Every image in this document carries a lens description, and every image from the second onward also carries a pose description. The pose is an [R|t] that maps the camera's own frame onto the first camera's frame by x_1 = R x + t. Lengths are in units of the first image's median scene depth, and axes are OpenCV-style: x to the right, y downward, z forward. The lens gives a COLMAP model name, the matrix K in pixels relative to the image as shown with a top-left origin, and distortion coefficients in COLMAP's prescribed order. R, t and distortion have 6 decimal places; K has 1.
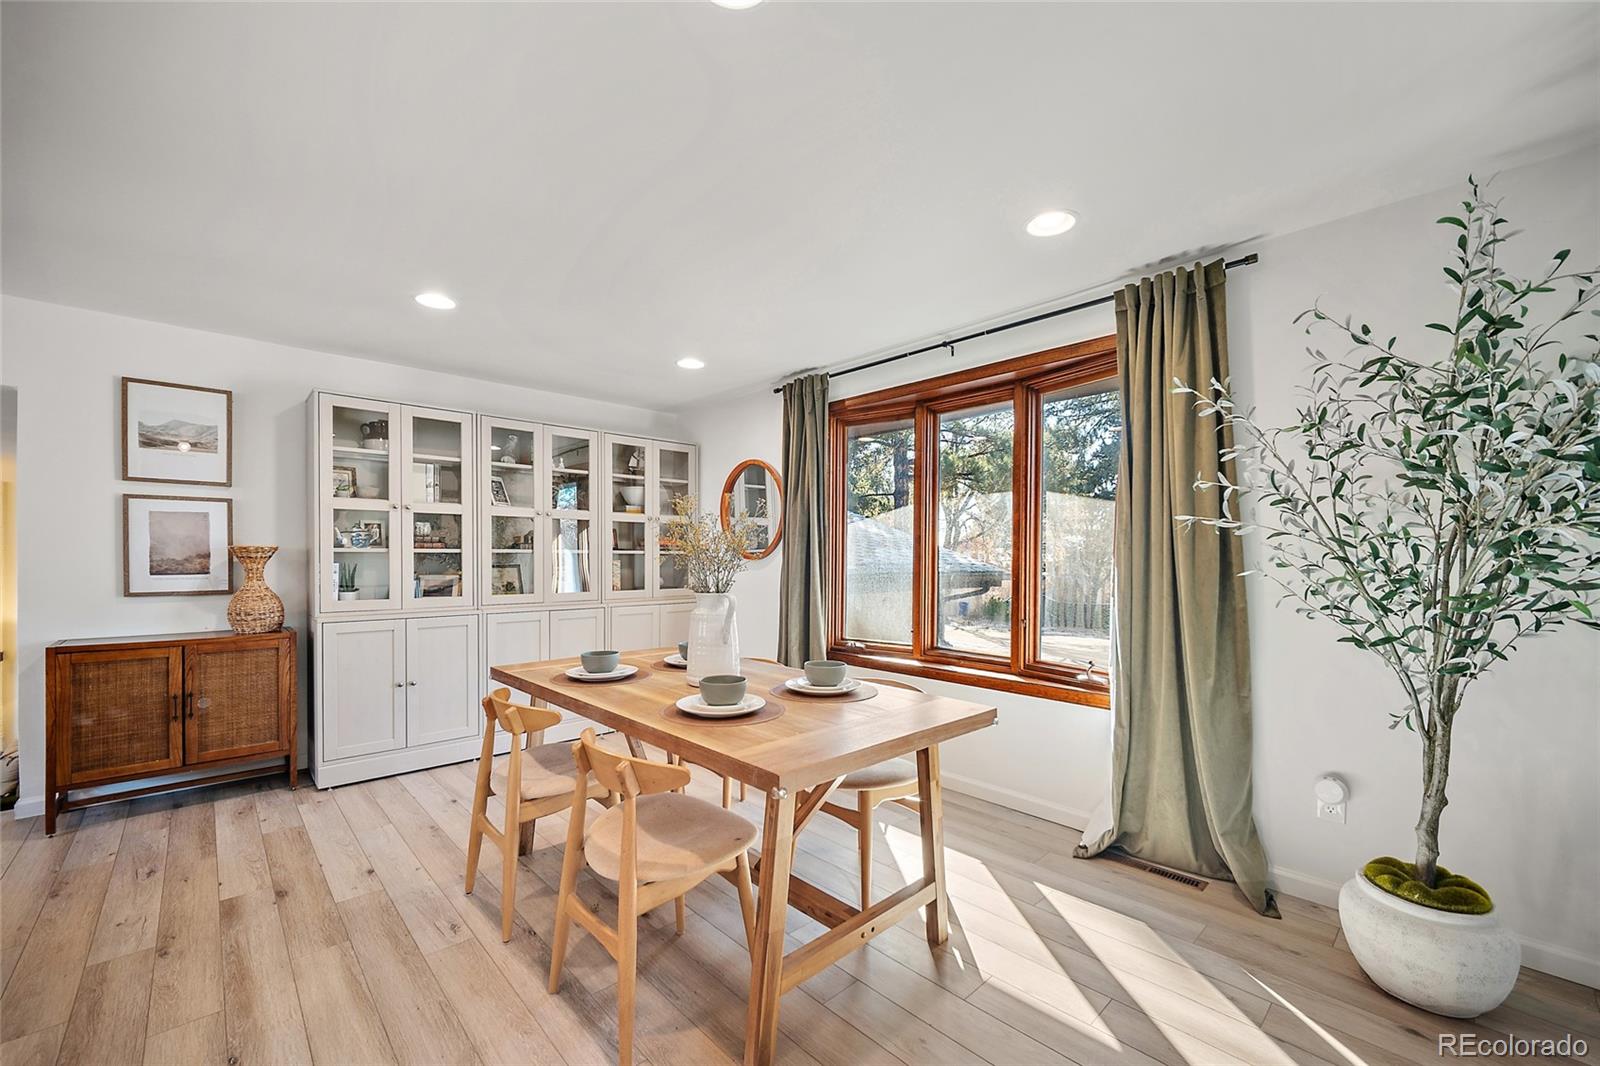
lens RADIAL K [[627.0, 0, 814.0], [0, 627.0, 558.5], [0, 0, 1]] dist [-0.002243, -0.000116]
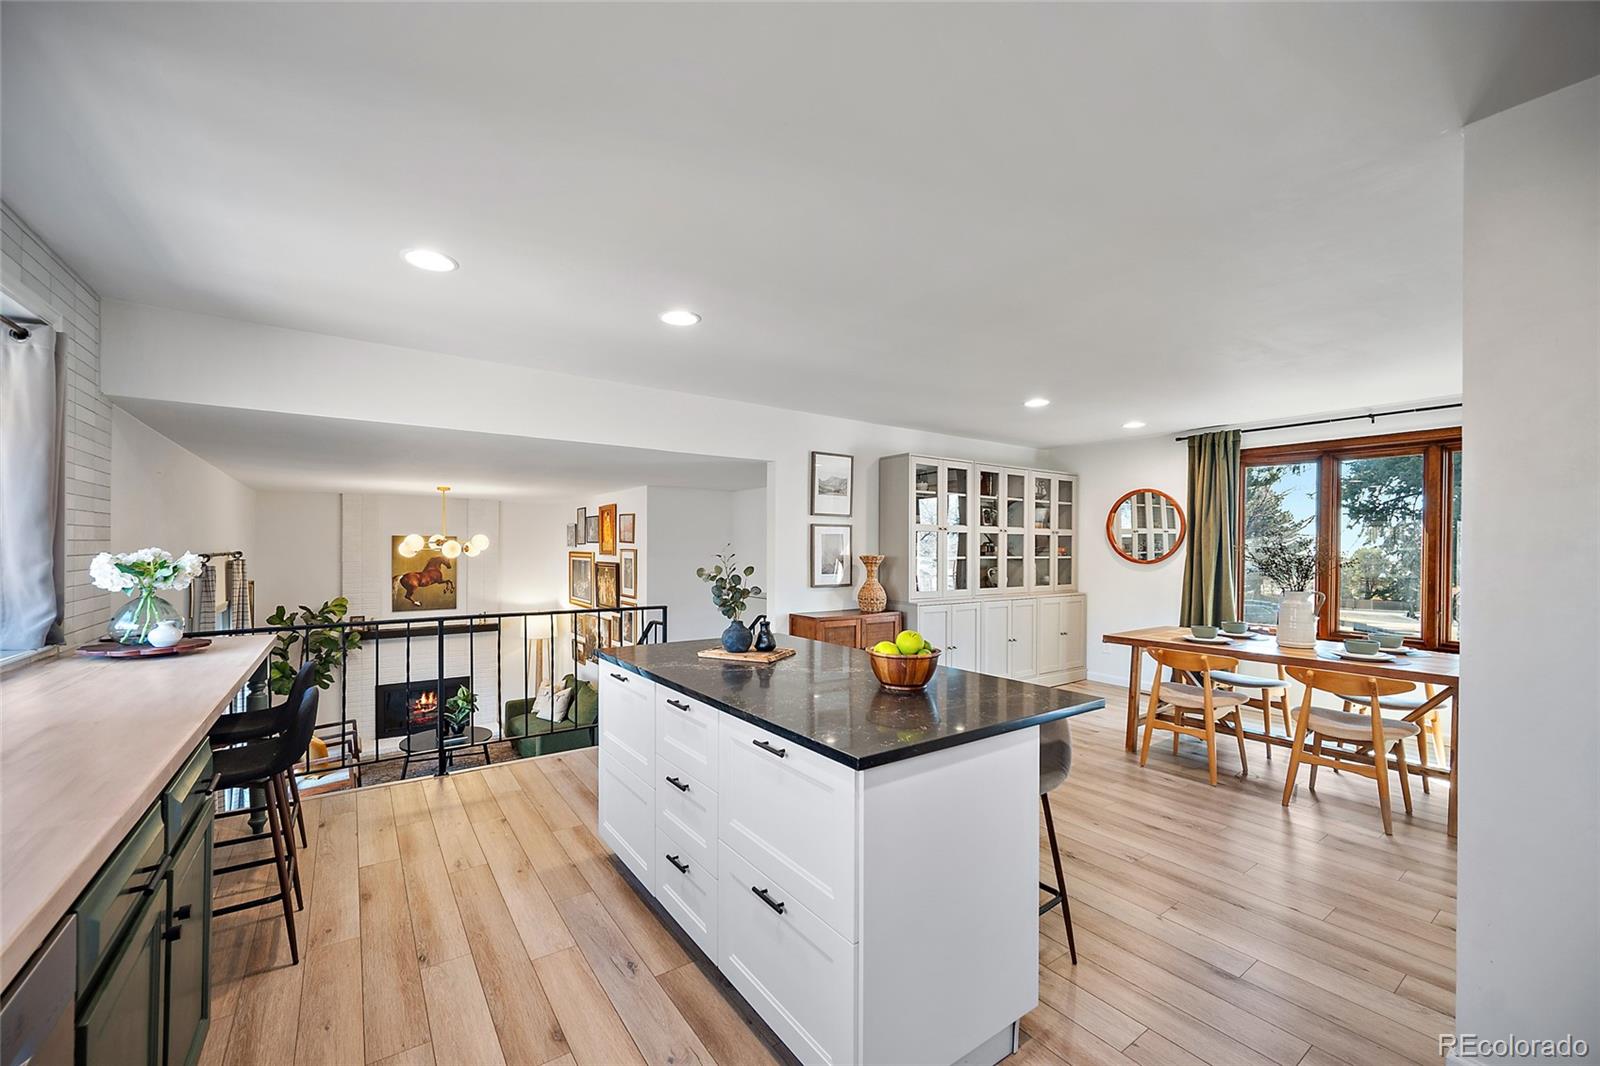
lens RADIAL K [[627.0, 0, 807.4], [0, 627.0, 541.4], [0, 0, 1]] dist [-0.002243, -0.000116]
pose [[0.990261, 0.000079, -0.139220, -0.721818], [-0.002462, 0.999853, -0.016949, -0.024542], [0.139198, 0.017127, 0.990116, -0.481277]]
